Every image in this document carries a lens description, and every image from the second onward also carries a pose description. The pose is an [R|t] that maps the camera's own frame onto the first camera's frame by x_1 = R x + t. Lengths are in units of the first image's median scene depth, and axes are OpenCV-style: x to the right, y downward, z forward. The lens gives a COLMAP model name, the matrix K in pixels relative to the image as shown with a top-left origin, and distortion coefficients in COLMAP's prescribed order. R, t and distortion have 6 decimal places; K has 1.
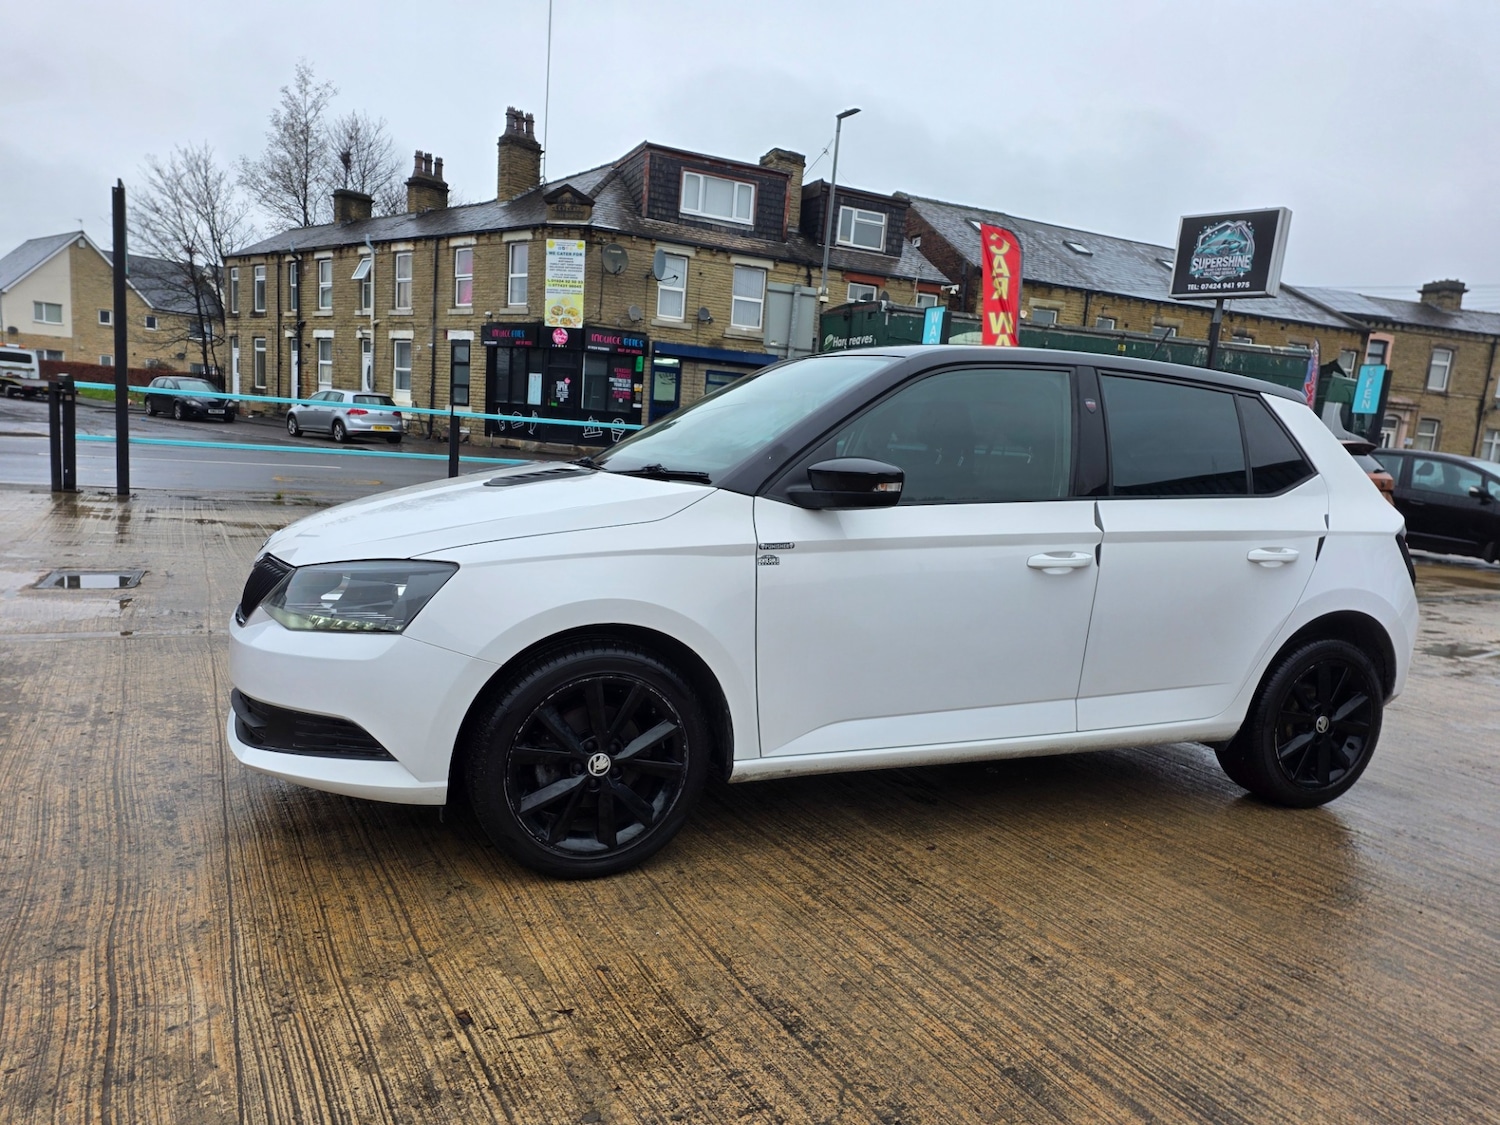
lens RADIAL K [[987.5, 0, 739.3], [0, 987.5, 575.2], [0, 0, 1]] dist [0.057664, -0.036156]
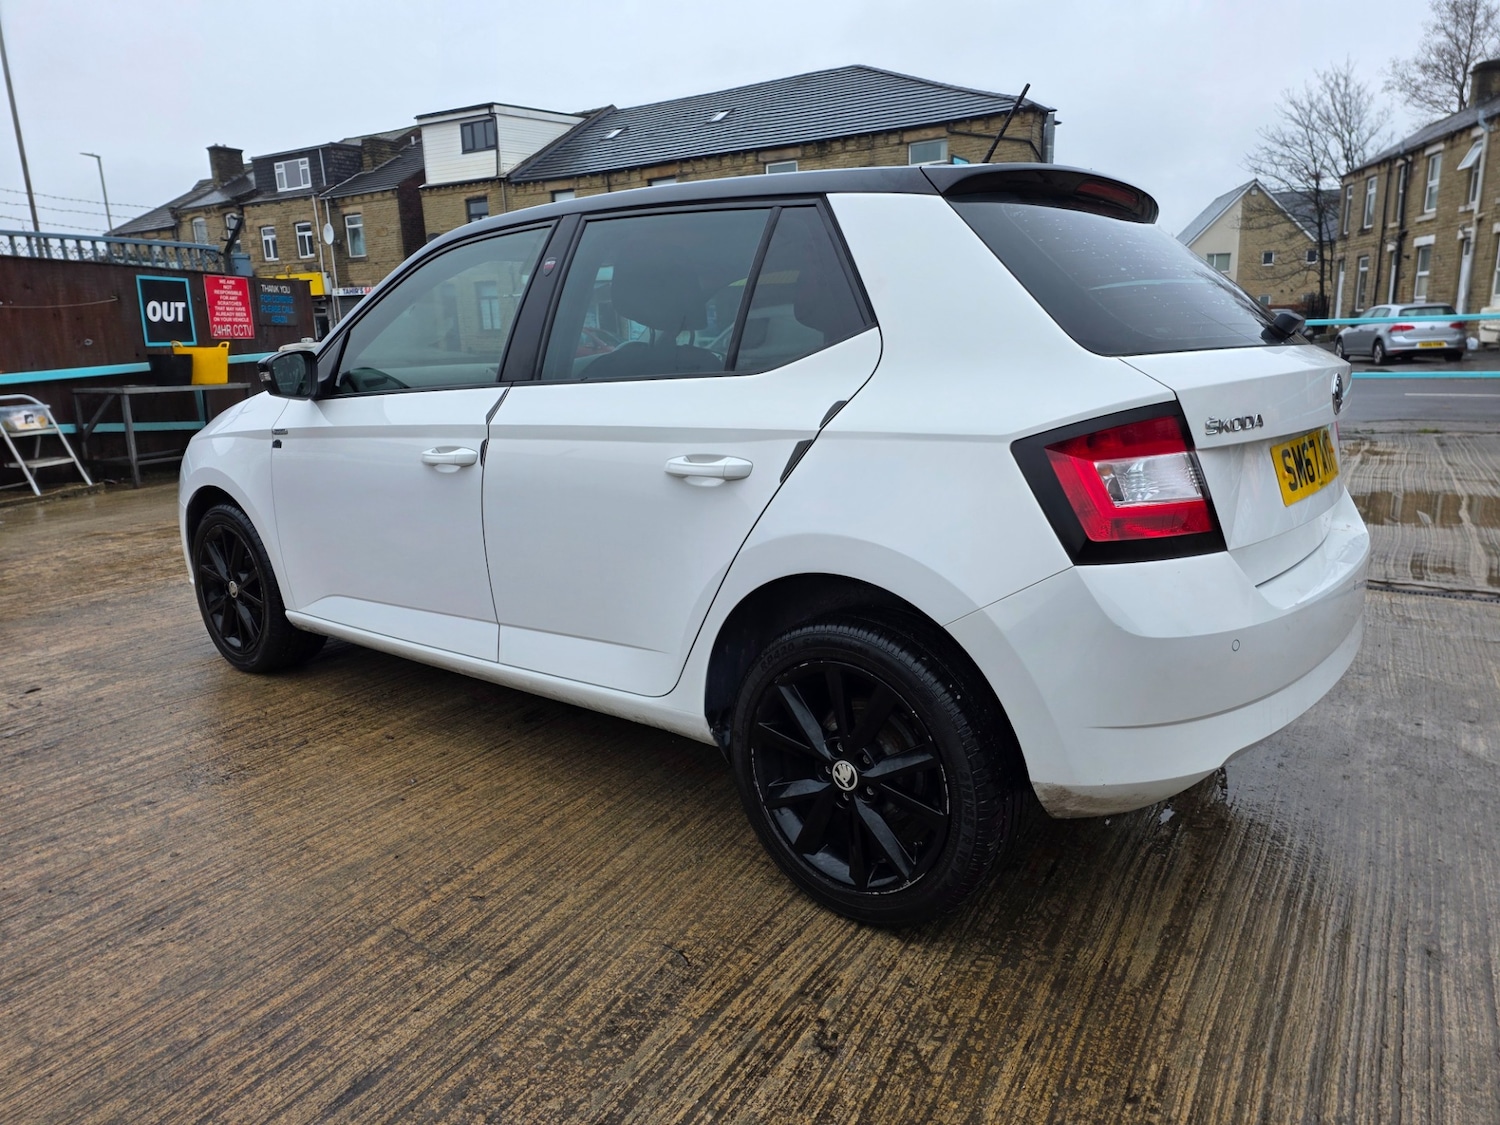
lens RADIAL K [[987.5, 0, 758.6], [0, 987.5, 545.4], [0, 0, 1]] dist [0.057664, -0.036156]
pose [[0.486507, 0.099176, -0.868029, 1.022302], [-0.068844, 0.994799, 0.075075, -0.018162], [0.870960, 0.023234, 0.490804, 0.679409]]
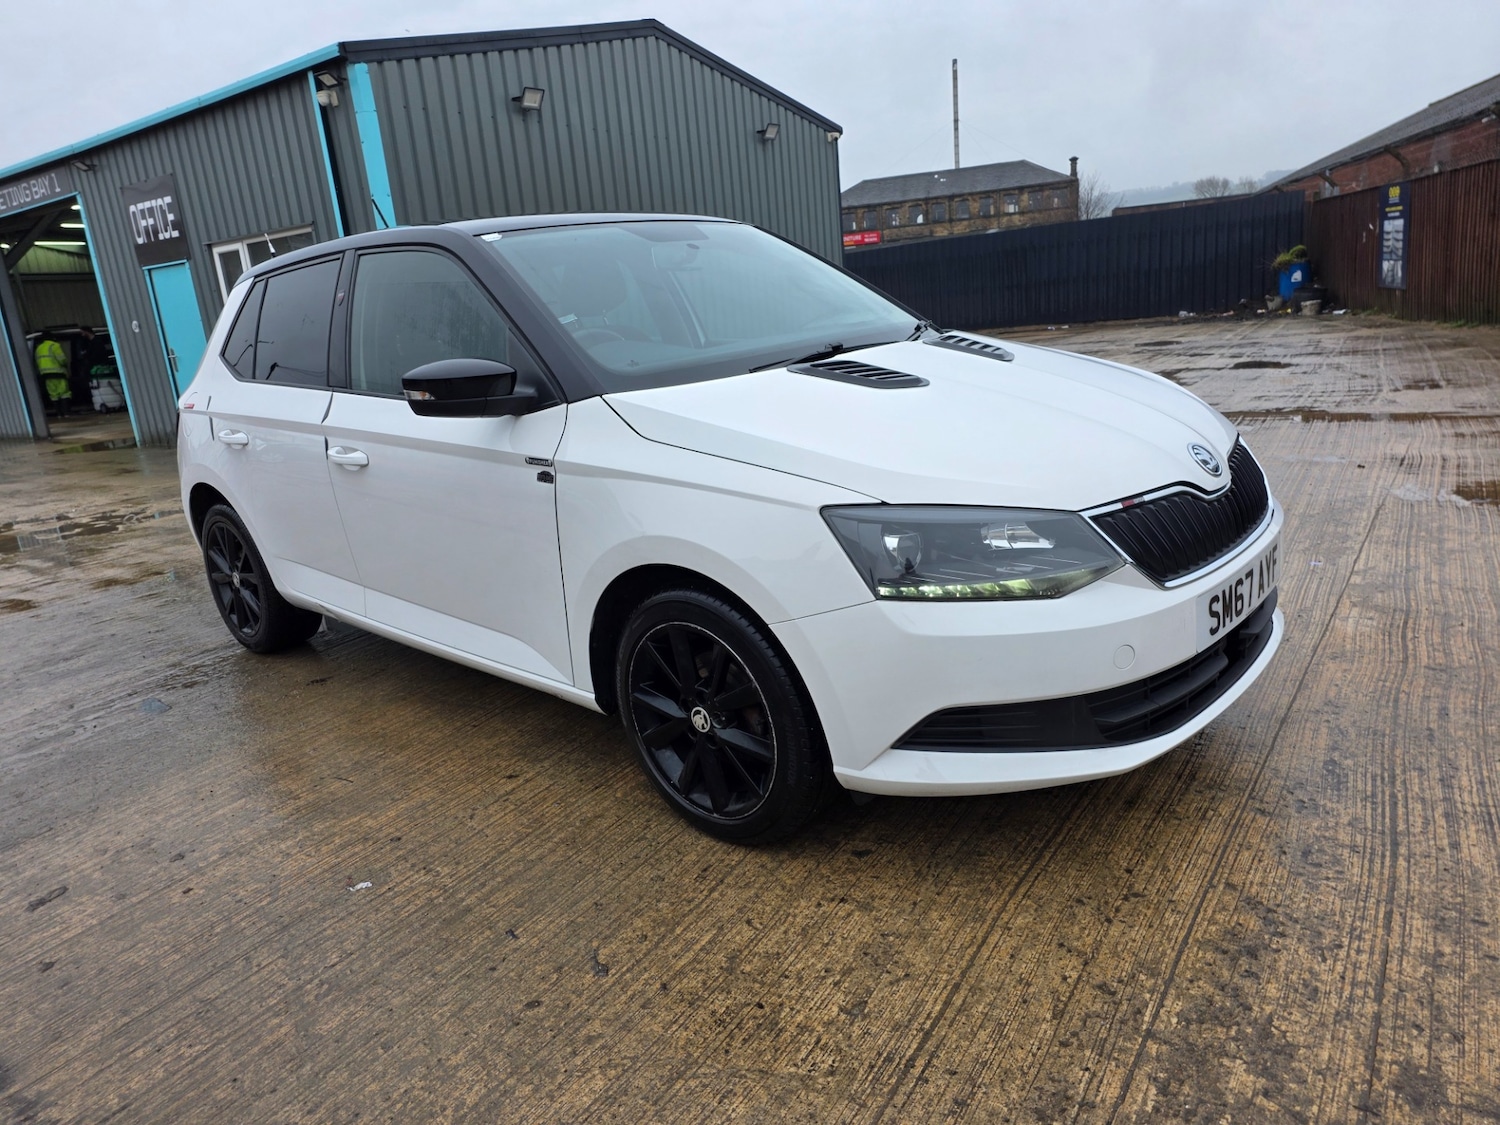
lens RADIAL K [[987.5, 0, 762.6], [0, 987.5, 550.6], [0, 0, 1]] dist [0.057664, -0.036156]
pose [[-0.447547, -0.252731, 0.857804, -0.815222], [0.186020, 0.911940, 0.365734, -0.255589], [-0.874699, 0.323252, -0.361123, 1.316852]]
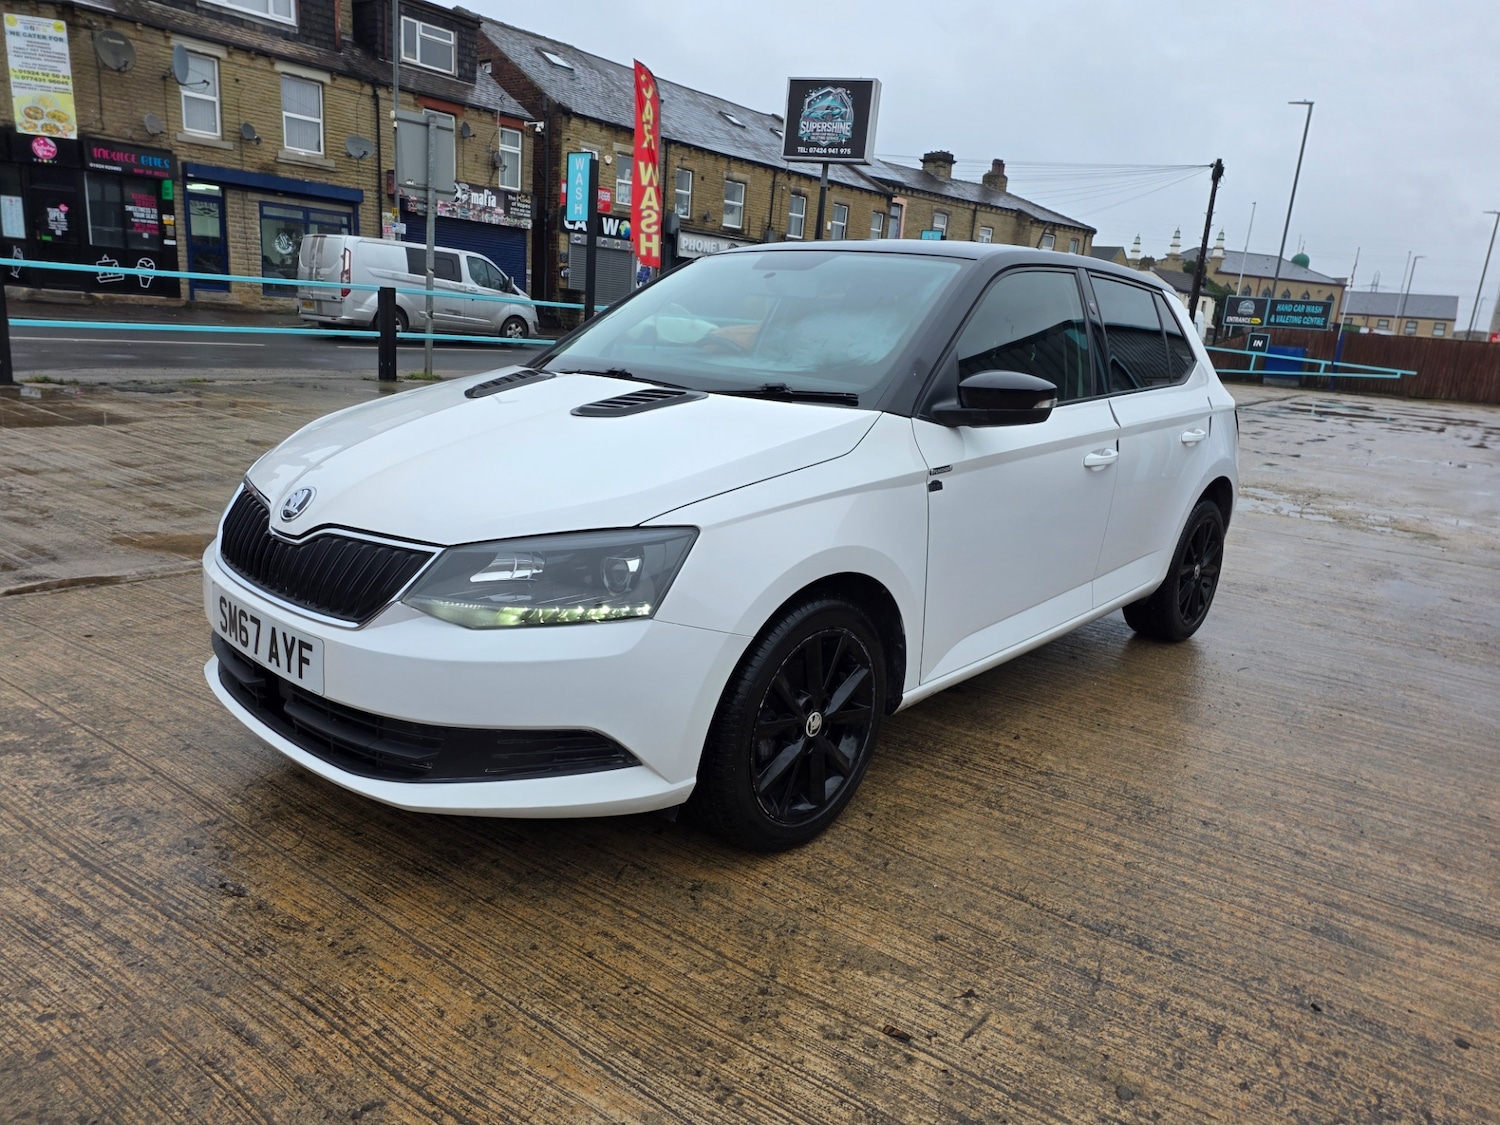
lens RADIAL K [[987.5, 0, 765.4], [0, 987.5, 549.5], [0, 0, 1]] dist [0.057664, -0.036156]
pose [[0.897189, -0.107719, 0.428309, -0.399823], [0.053690, 0.989209, 0.136321, -0.069717], [-0.438371, -0.099310, 0.893291, 0.153993]]
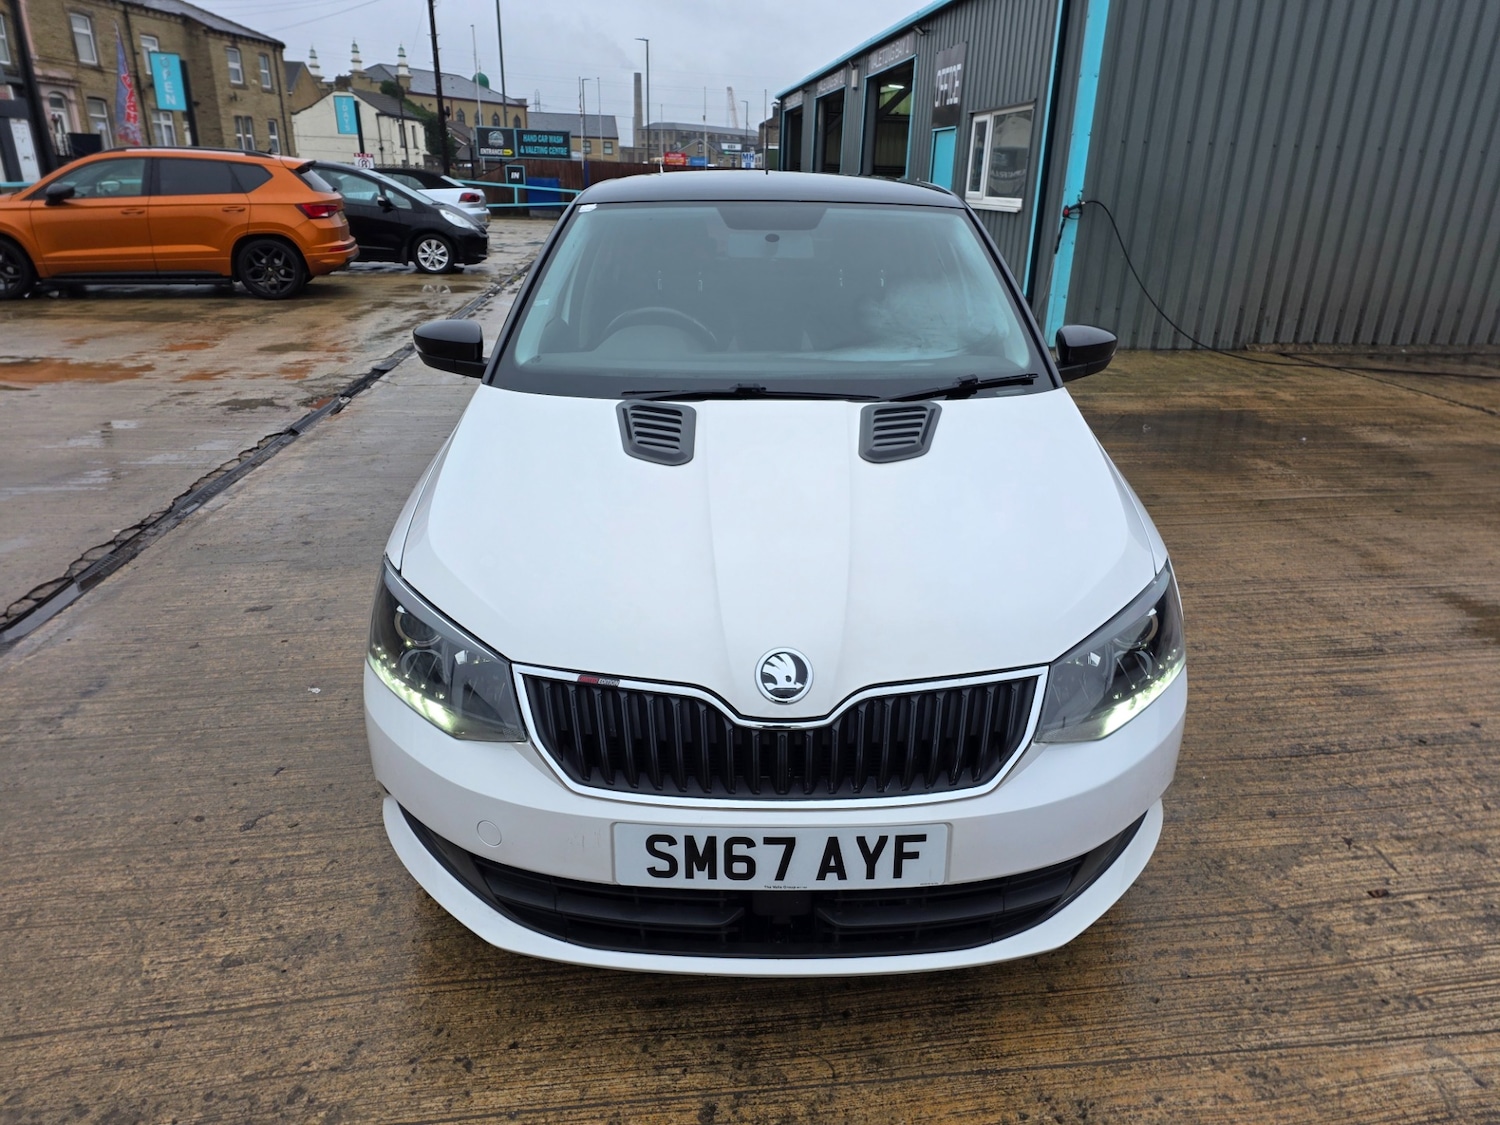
lens RADIAL K [[987.5, 0, 769.0], [0, 987.5, 561.3], [0, 0, 1]] dist [0.057664, -0.036156]
pose [[0.364053, -0.392509, 0.844631, -0.758595], [0.137785, 0.919580, 0.367951, -0.246439], [-0.921130, -0.017576, 0.388858, 0.663799]]
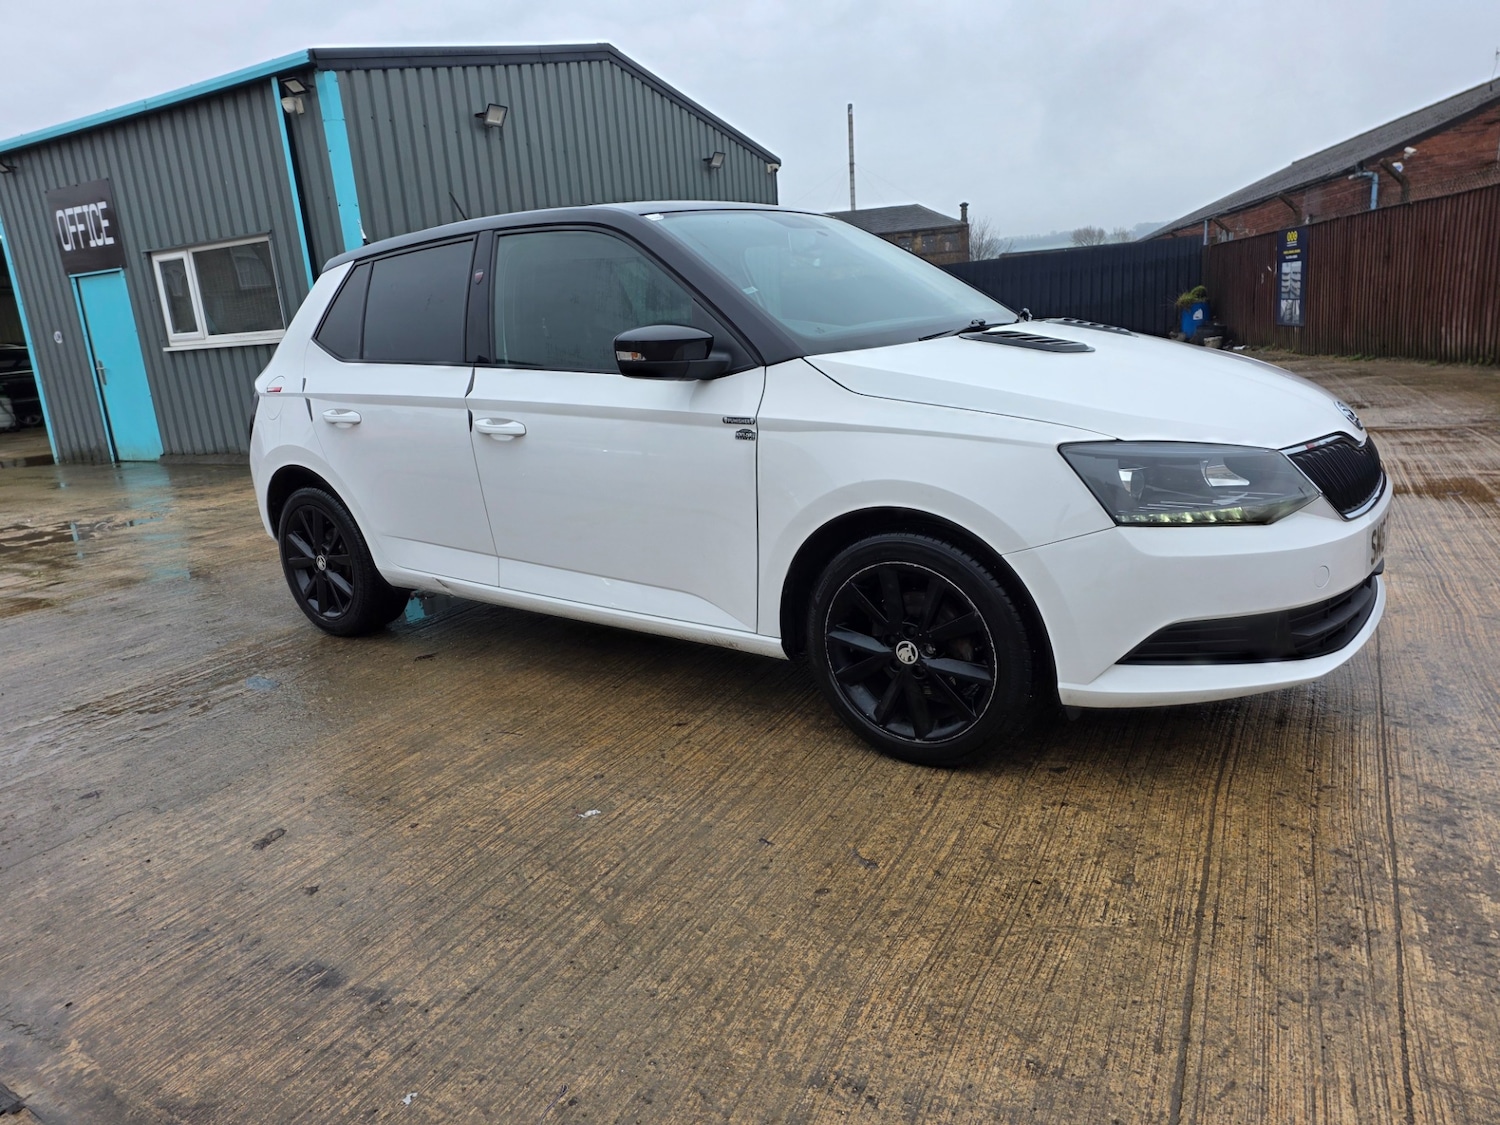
lens RADIAL K [[987.5, 0, 755.6], [0, 987.5, 566.4], [0, 0, 1]] dist [0.057664, -0.036156]
pose [[-0.530052, -0.234414, 0.814920, -0.773841], [0.154953, 0.918073, 0.364873, -0.255859], [-0.833687, 0.319676, -0.450303, 1.537825]]
